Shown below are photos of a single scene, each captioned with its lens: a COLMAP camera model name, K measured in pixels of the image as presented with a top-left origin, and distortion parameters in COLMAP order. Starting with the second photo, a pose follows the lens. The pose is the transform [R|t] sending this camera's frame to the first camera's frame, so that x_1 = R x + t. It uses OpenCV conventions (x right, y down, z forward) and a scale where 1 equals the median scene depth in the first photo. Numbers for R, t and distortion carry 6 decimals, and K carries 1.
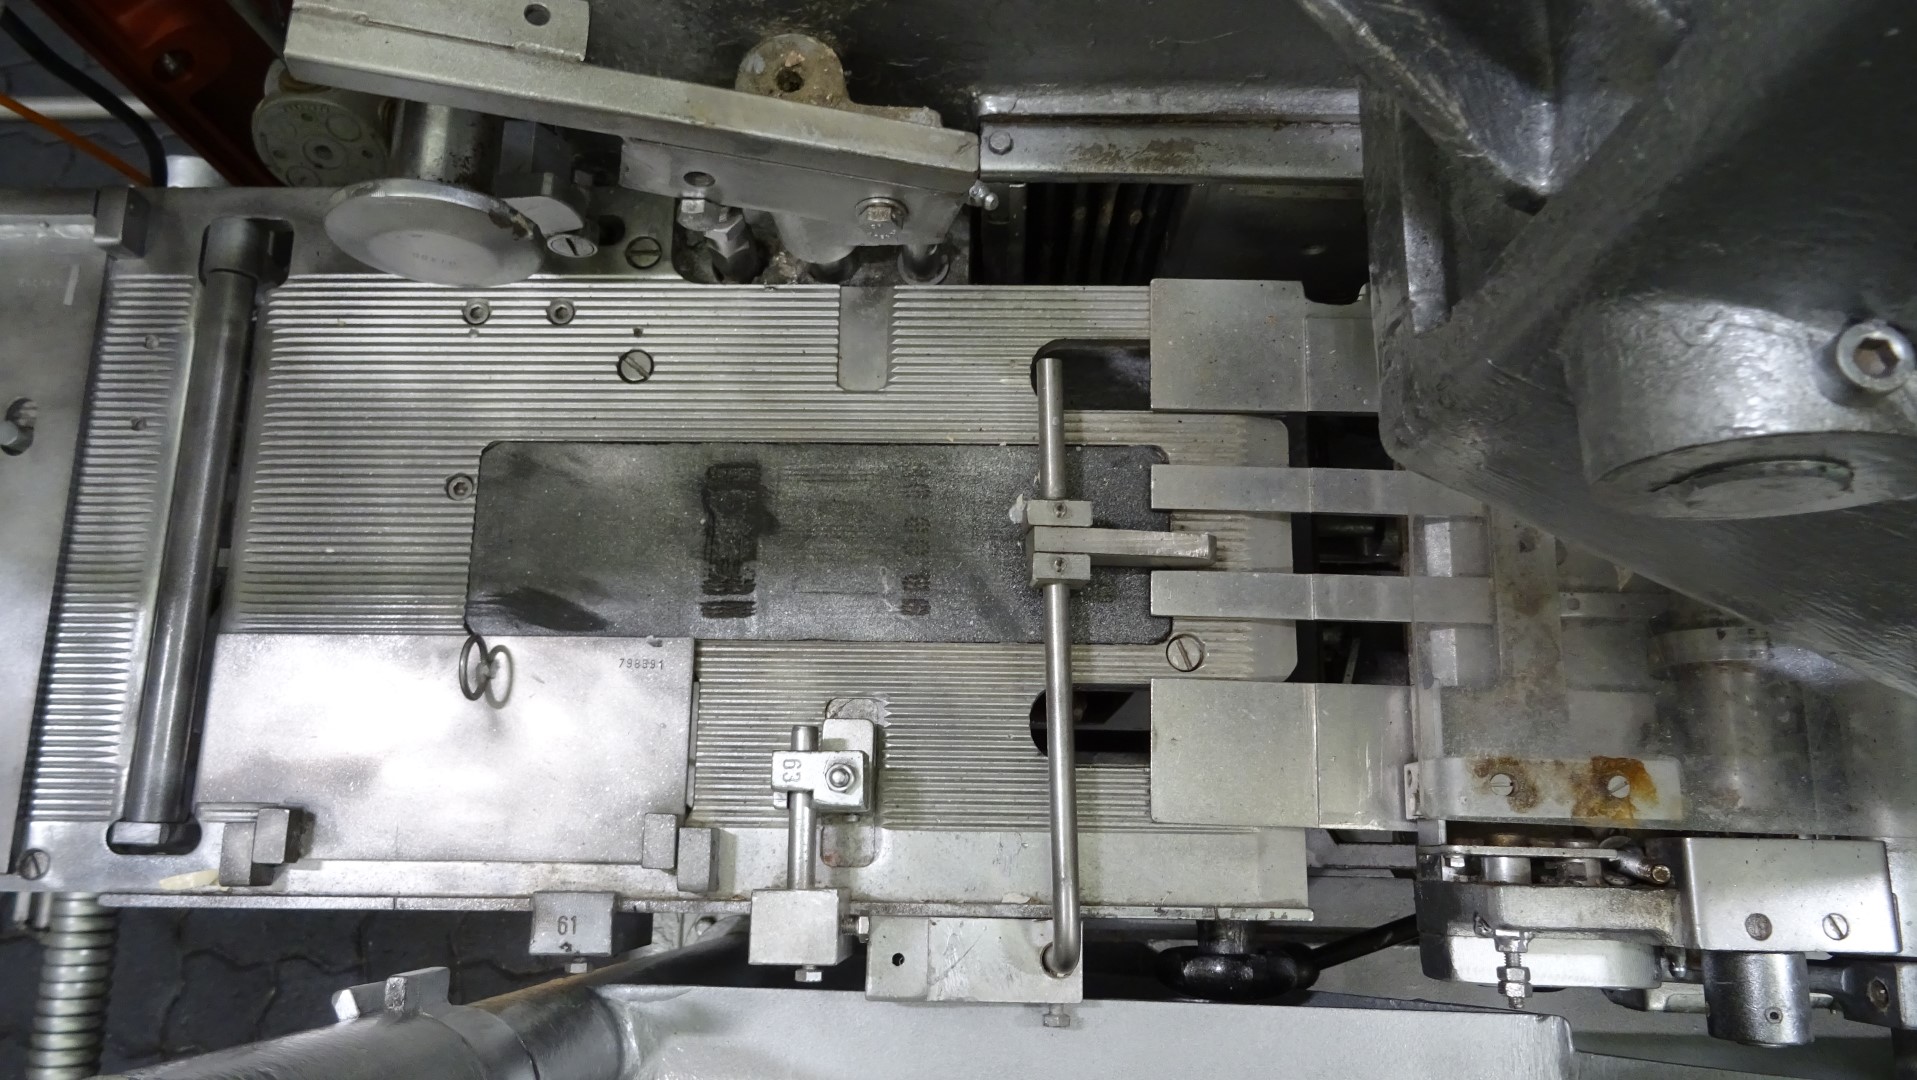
lens RADIAL K [[1364.8, 0, 954.6], [0, 1364.8, 539.5], [0, 0, 1]] dist [-0.003418, -0.001575]
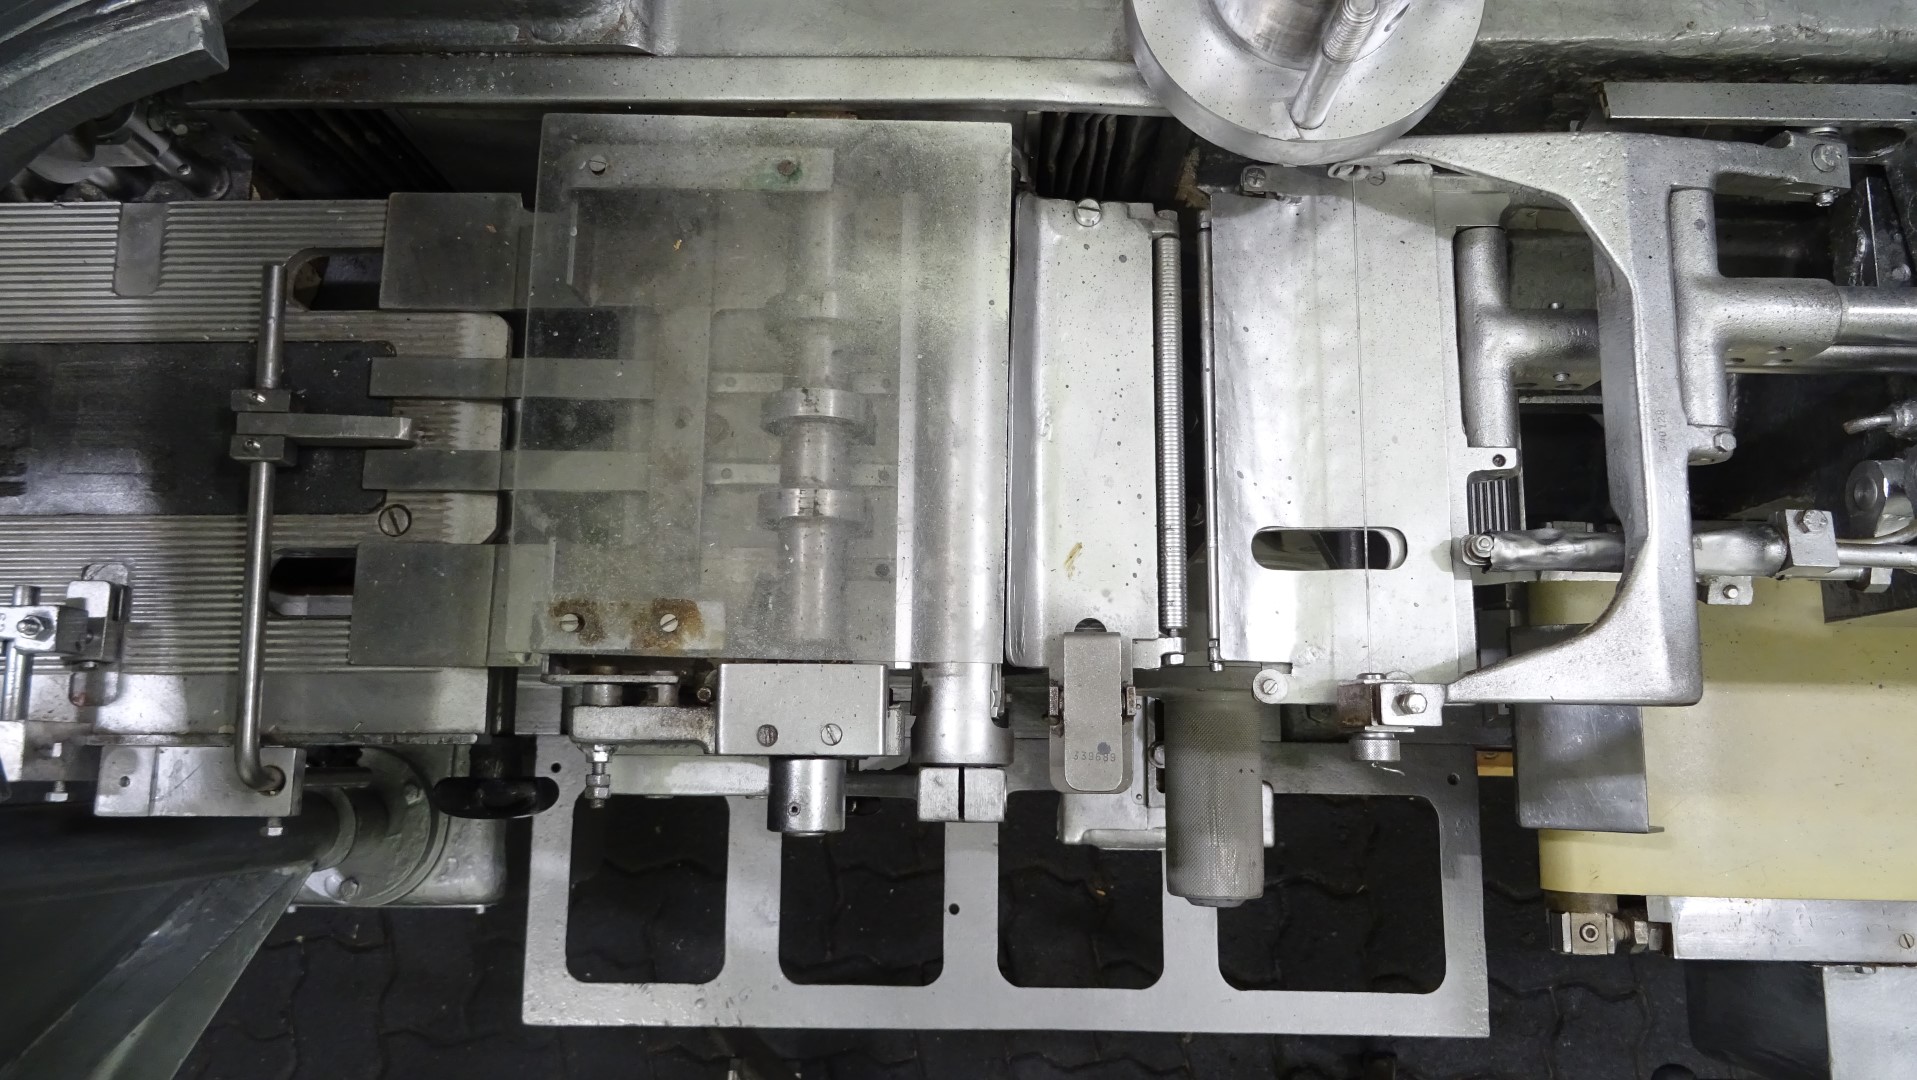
lens RADIAL K [[1364.8, 0, 960.4], [0, 1364.8, 540.0], [0, 0, 1]] dist [-0.003418, -0.001575]
pose [[0.999789, -0.016715, 0.011927, 0.633505], [0.015796, 0.997180, 0.073367, 0.022188], [-0.013119, -0.073164, 0.997234, -0.164127]]
